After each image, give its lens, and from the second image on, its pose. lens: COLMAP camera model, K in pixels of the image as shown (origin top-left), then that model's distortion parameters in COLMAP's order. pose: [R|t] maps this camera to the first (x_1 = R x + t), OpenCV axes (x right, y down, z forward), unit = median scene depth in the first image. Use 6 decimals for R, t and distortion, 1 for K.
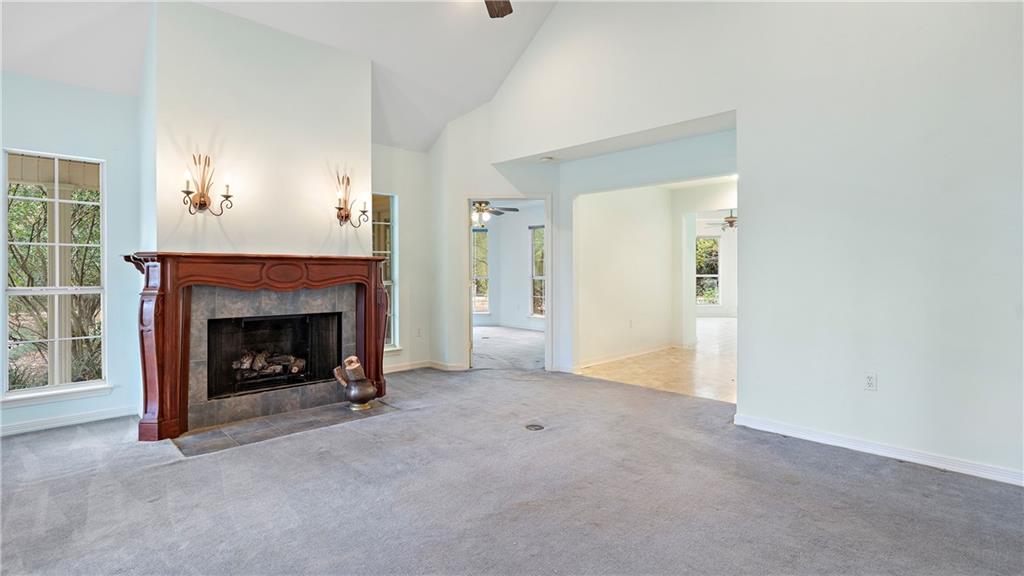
lens RADIAL K [[493.2, 0, 502.6], [0, 493.2, 278.1], [0, 0, 1]] dist [0.008160, -0.003102]
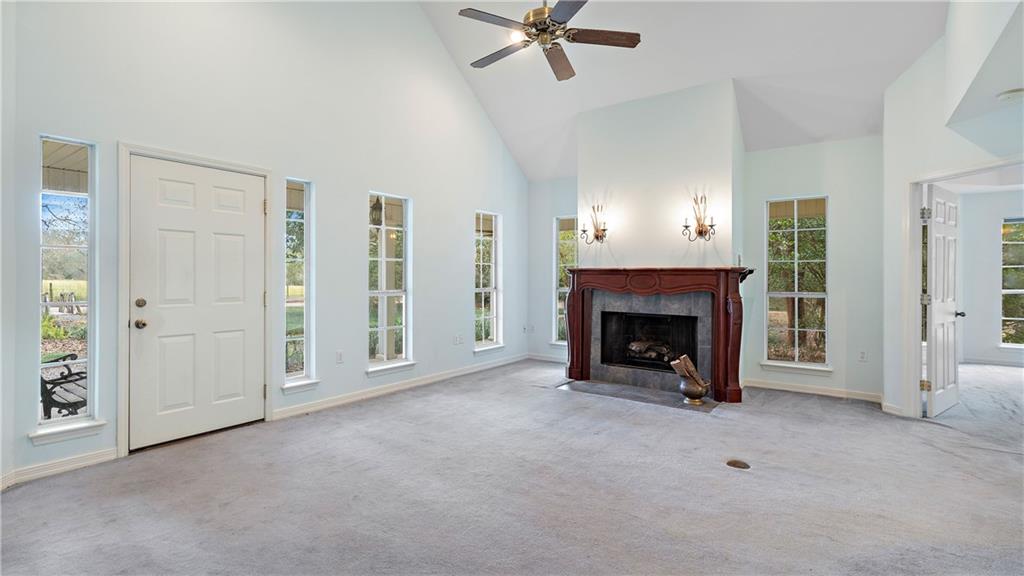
lens RADIAL K [[467.1, 0, 503.7], [0, 467.1, 283.5], [0, 0, 1]] dist [-0.012126, -0.001086]
pose [[0.169584, 0.011369, -0.985450, 0.750605], [-0.016829, 0.999821, 0.008639, -0.009644], [0.985372, 0.015120, 0.169745, 0.437657]]
